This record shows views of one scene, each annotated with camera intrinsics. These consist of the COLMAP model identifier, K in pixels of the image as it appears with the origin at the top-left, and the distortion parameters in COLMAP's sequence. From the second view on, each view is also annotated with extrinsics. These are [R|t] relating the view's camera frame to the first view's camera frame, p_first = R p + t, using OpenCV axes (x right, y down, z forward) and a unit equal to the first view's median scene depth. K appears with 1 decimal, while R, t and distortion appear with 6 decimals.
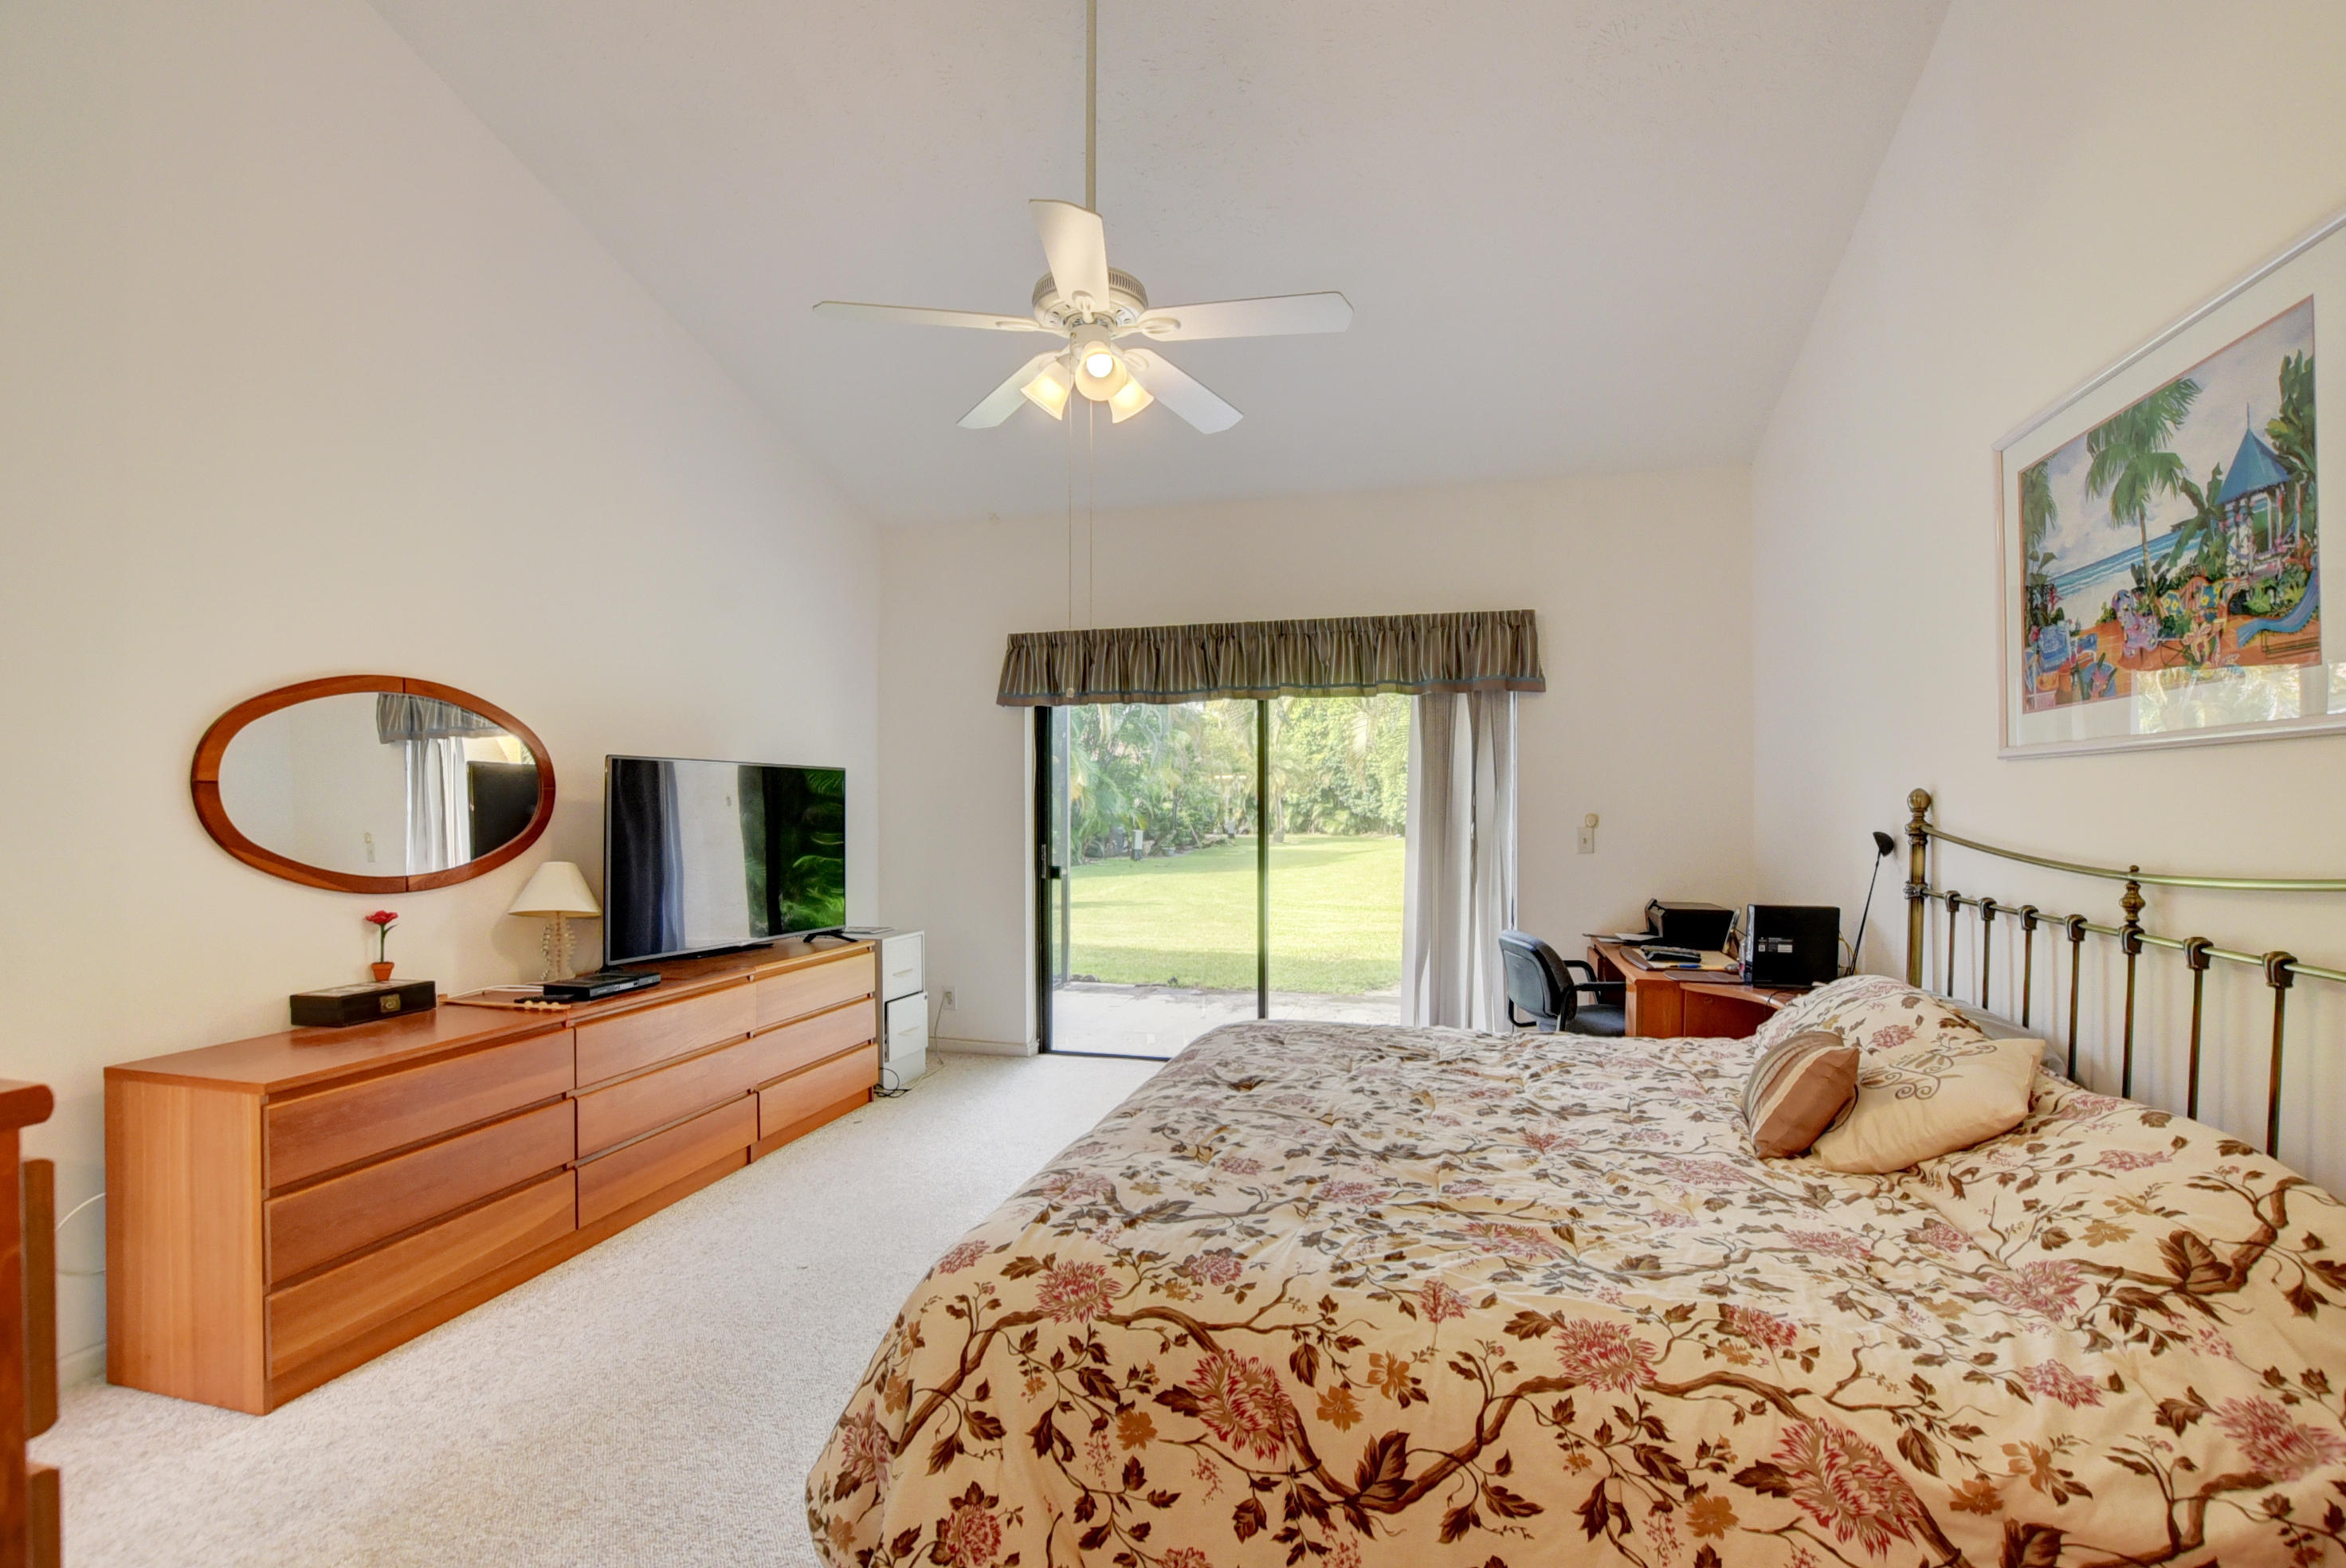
lens RADIAL K [[1037.5, 0, 1185.1], [0, 1037.5, 803.2], [0, 0, 1]] dist [-0.035183, 0.005182]
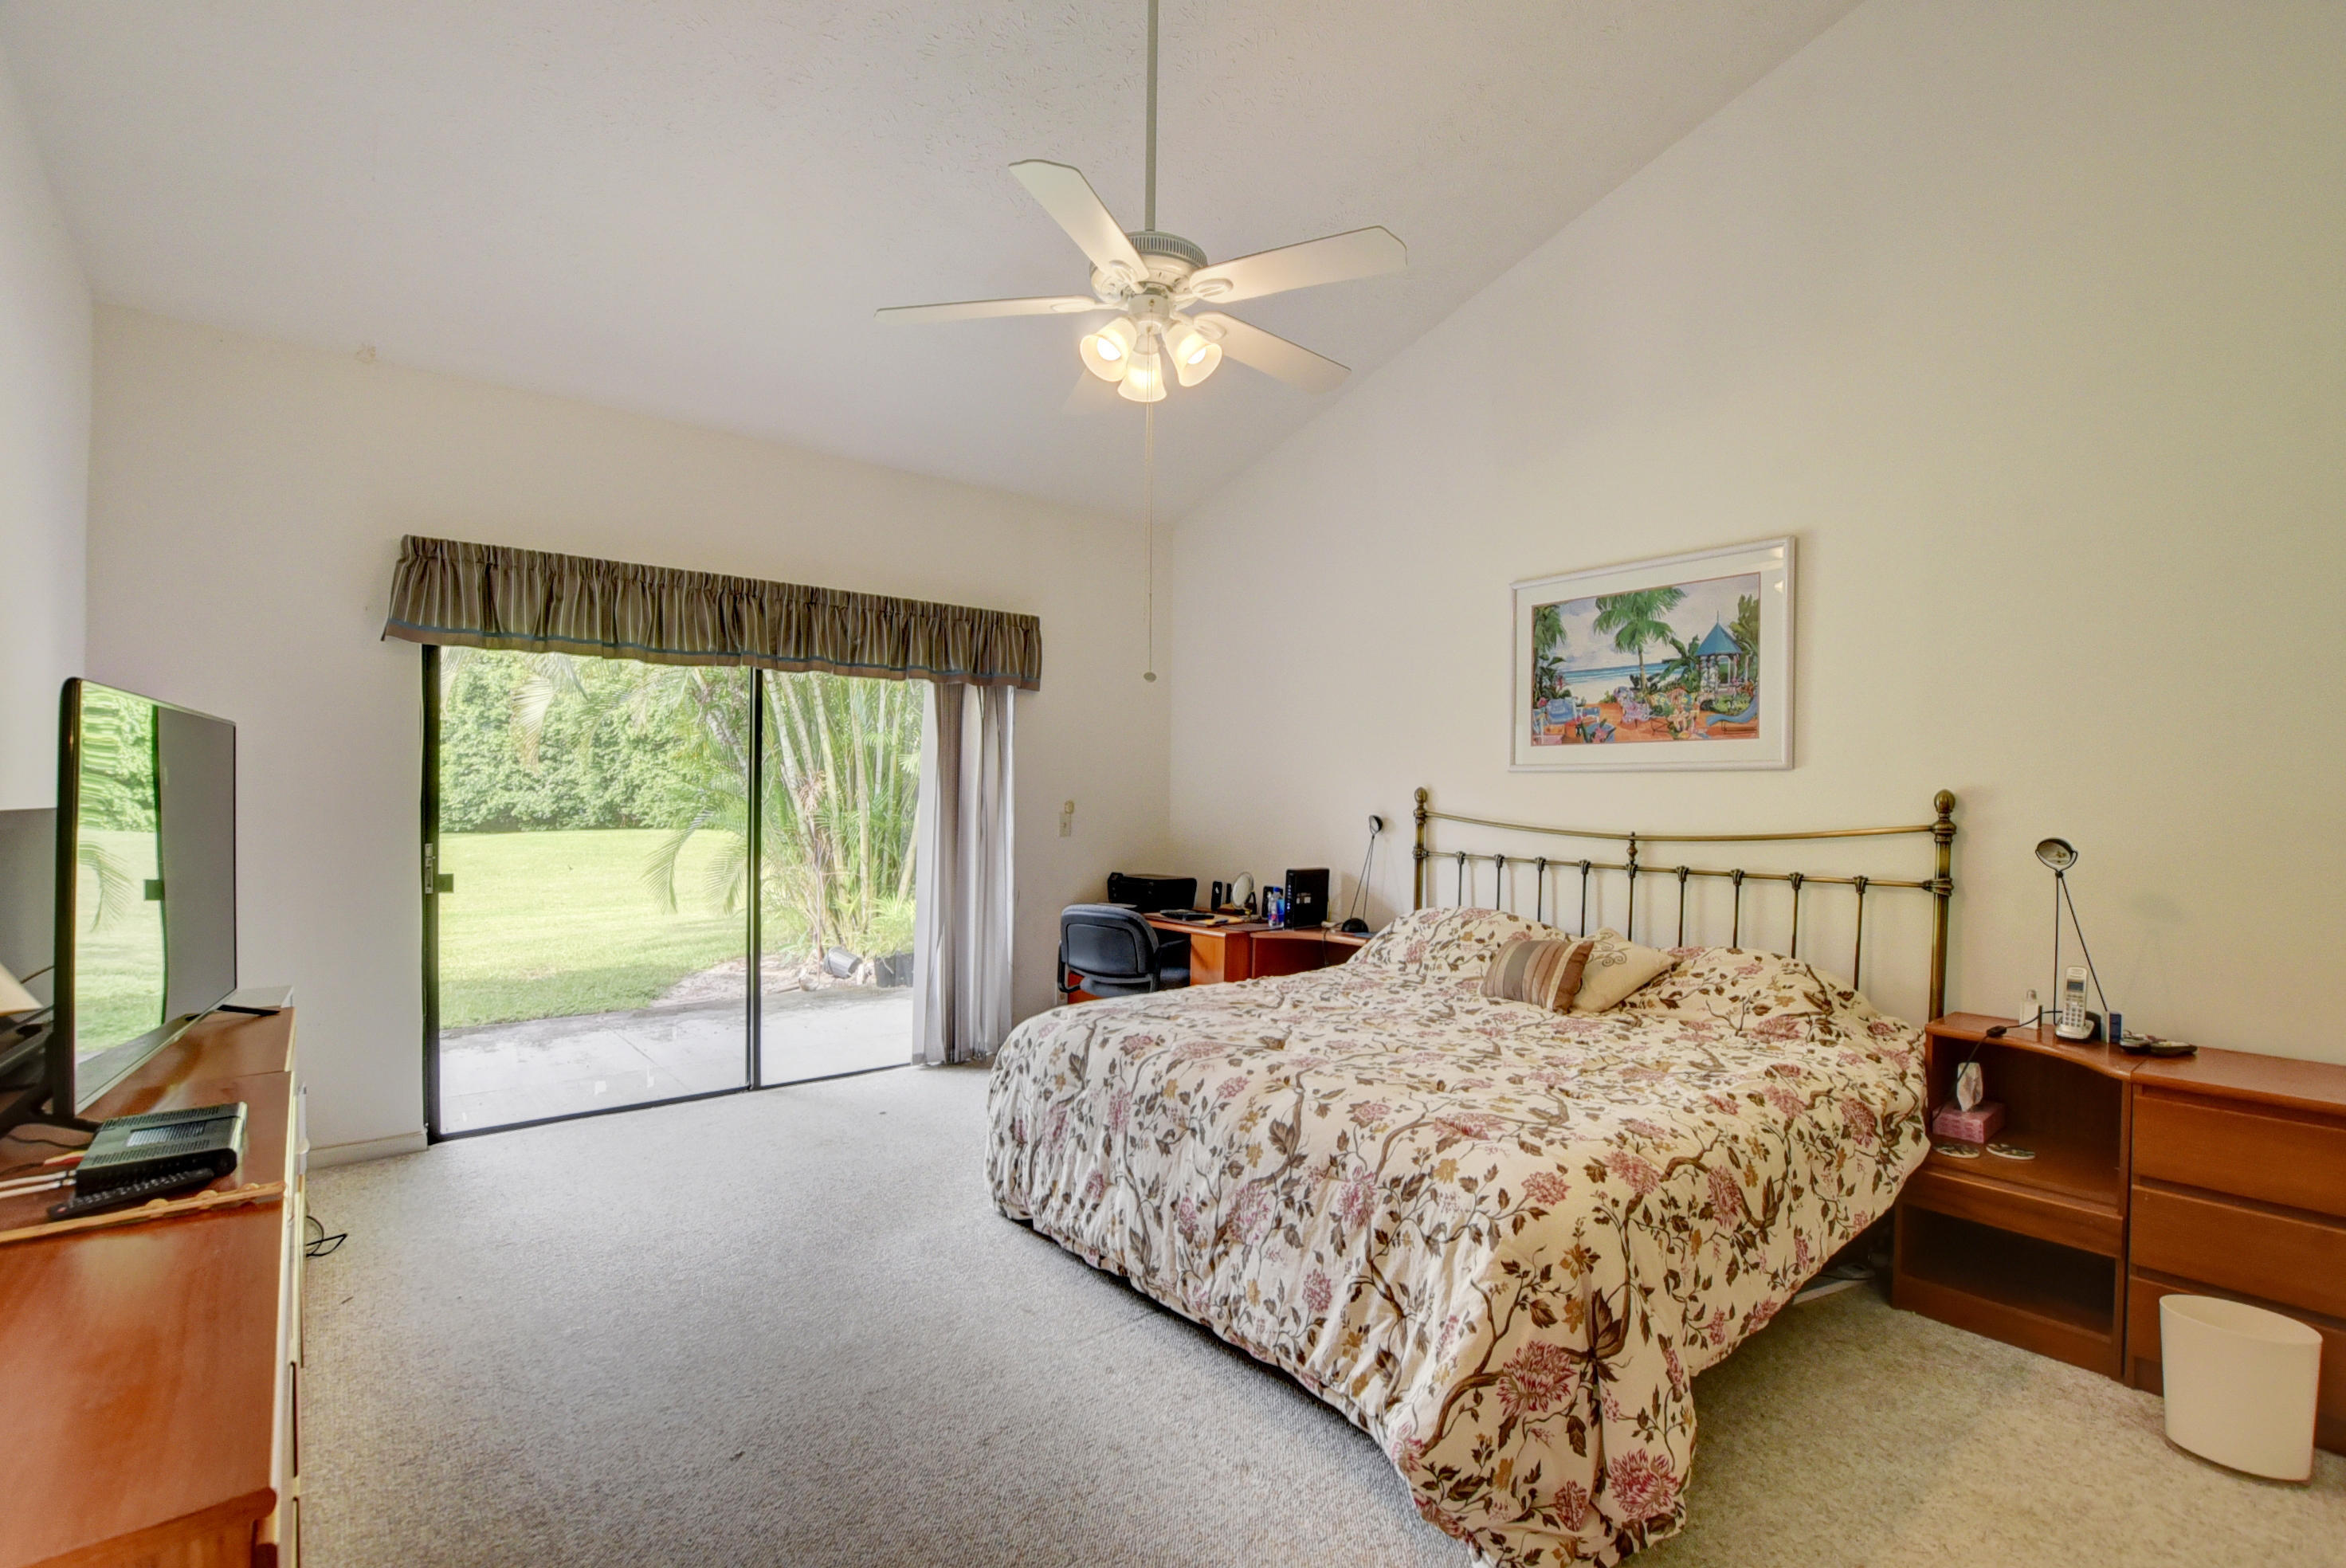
lens RADIAL K [[1037.5, 0, 1185.1], [0, 1037.5, 803.2], [0, 0, 1]] dist [-0.035183, 0.005182]
pose [[0.584128, 0.001490, 0.811660, -1.106378], [-0.012895, 0.999889, 0.007444, 0.003262], [-0.811559, -0.014814, 0.584083, 0.524286]]
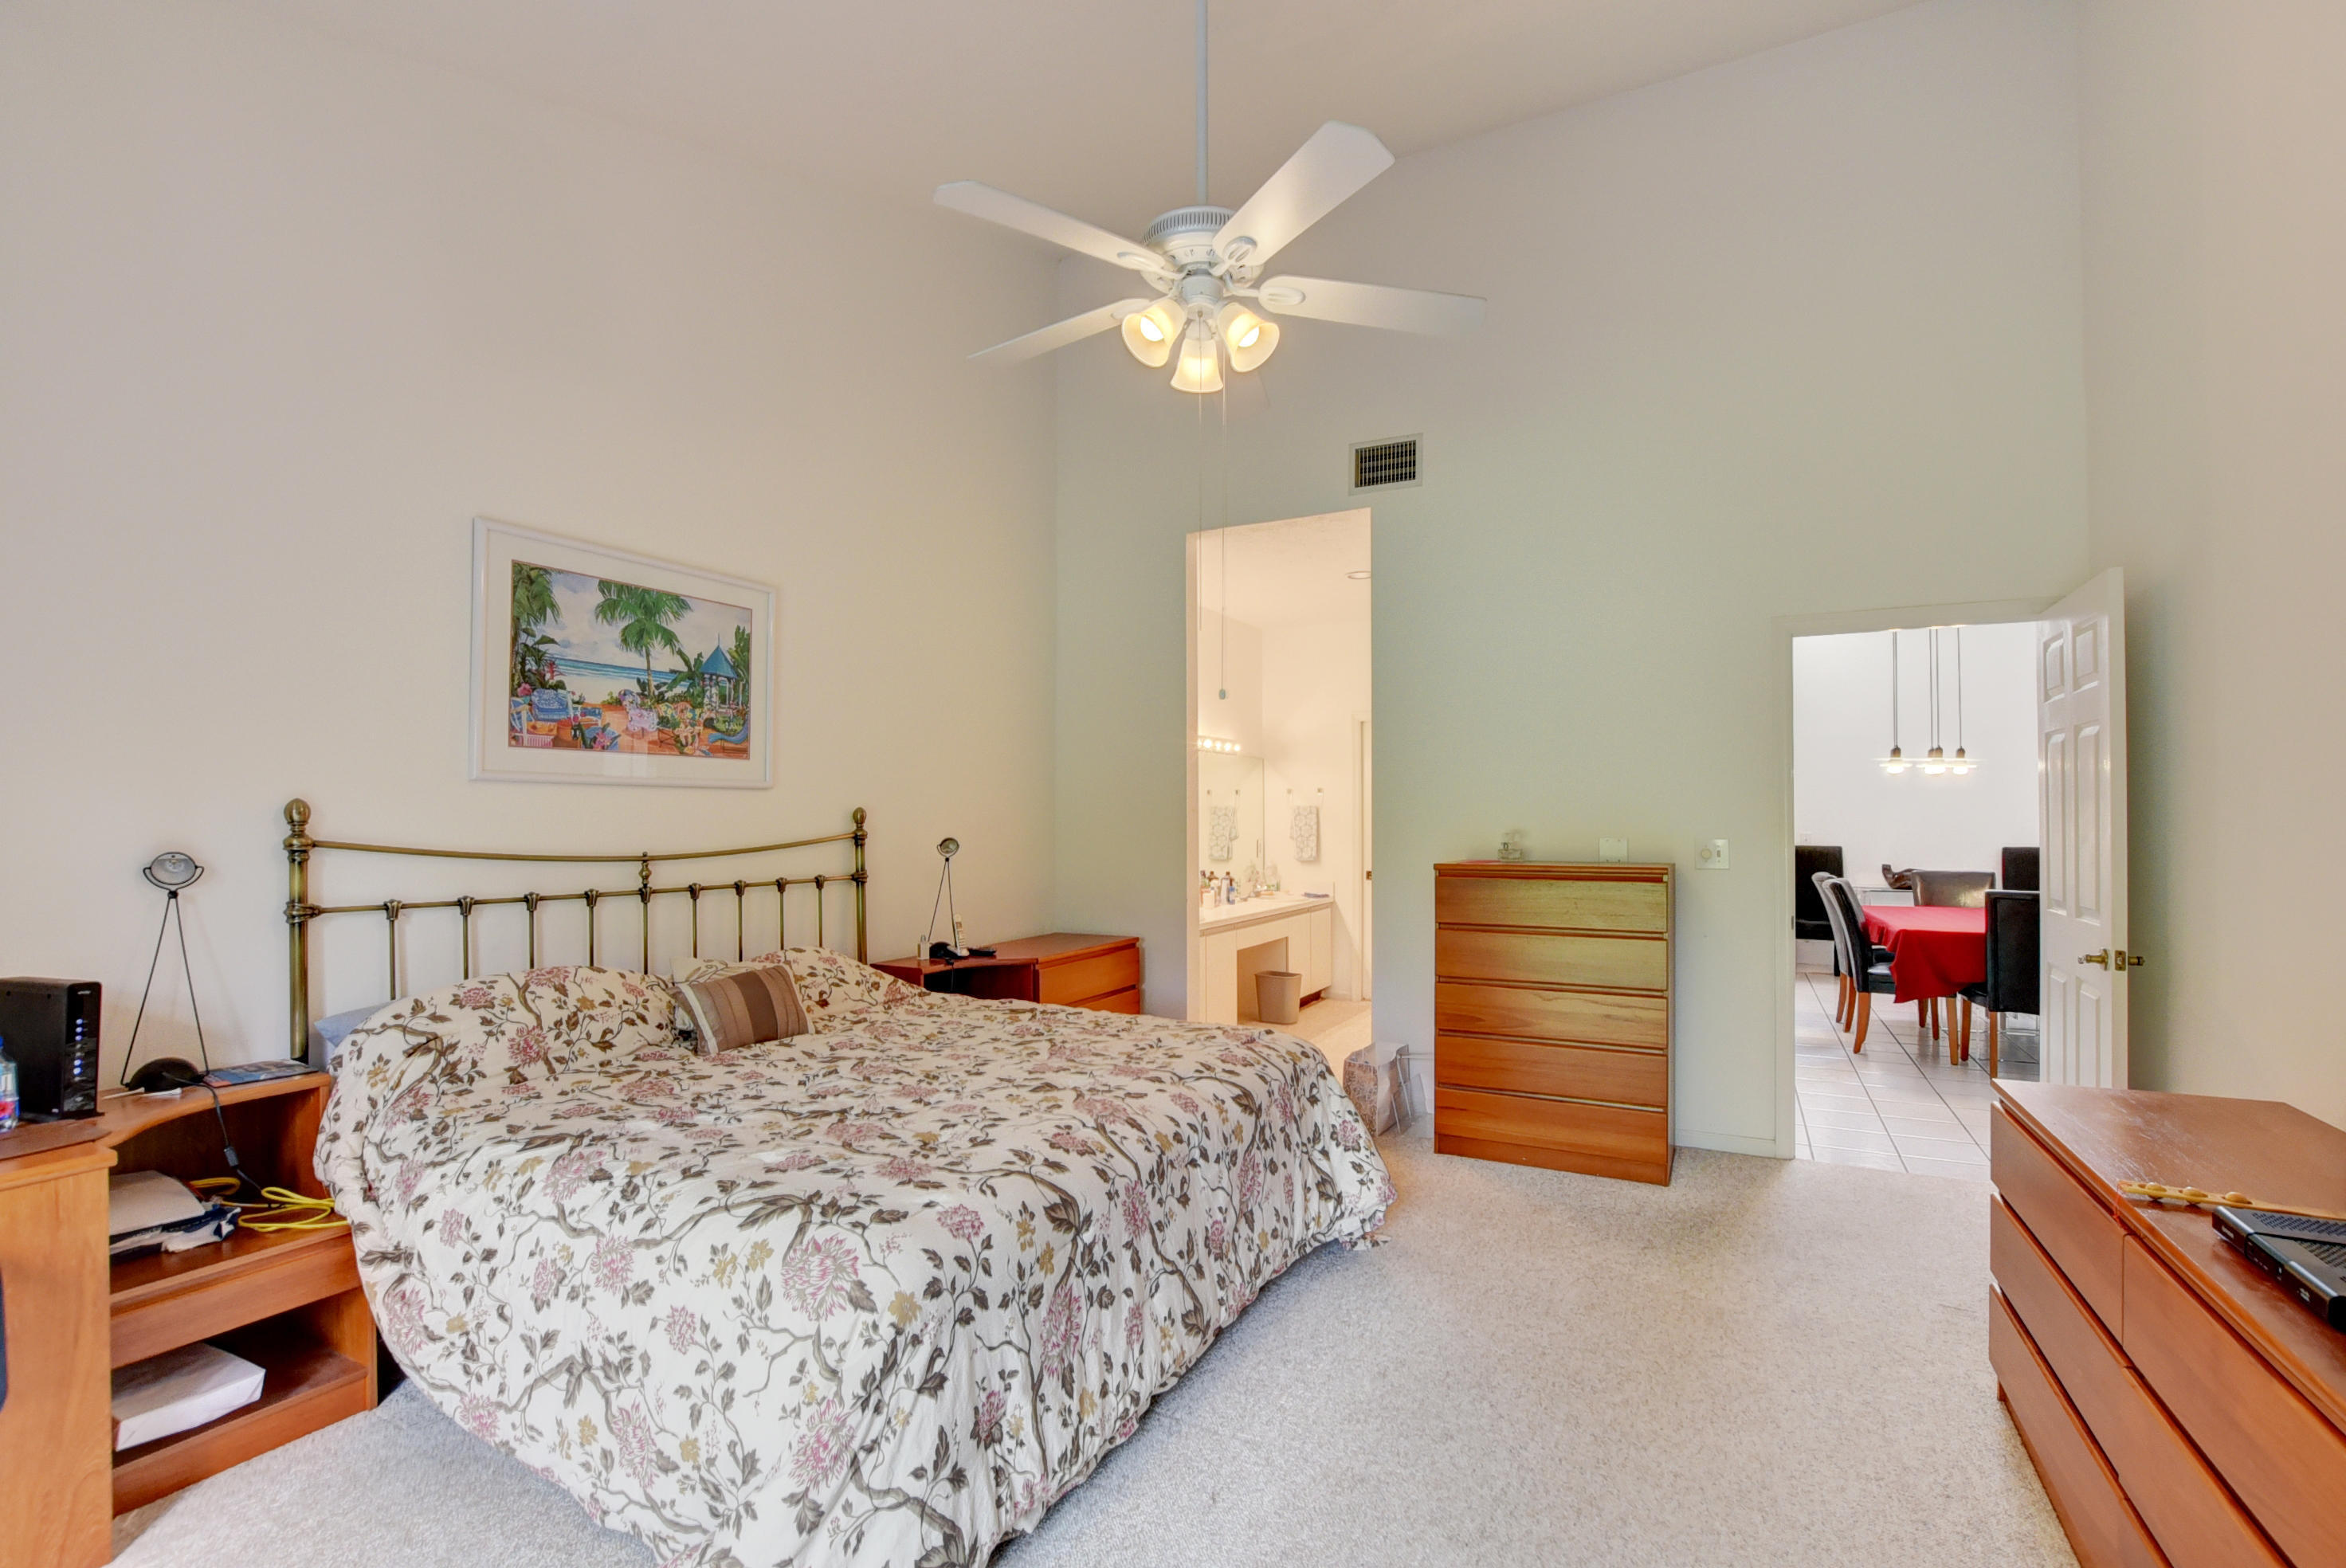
lens RADIAL K [[1043.0, 0, 1182.9], [0, 1043.0, 802.1], [0, 0, 1]] dist [-0.027762, 0.003707]
pose [[-0.972649, 0.004780, 0.232230, -0.365953], [0.000981, 0.999864, -0.016468, 0.005352], [-0.232277, -0.015790, -0.972521, 2.425348]]
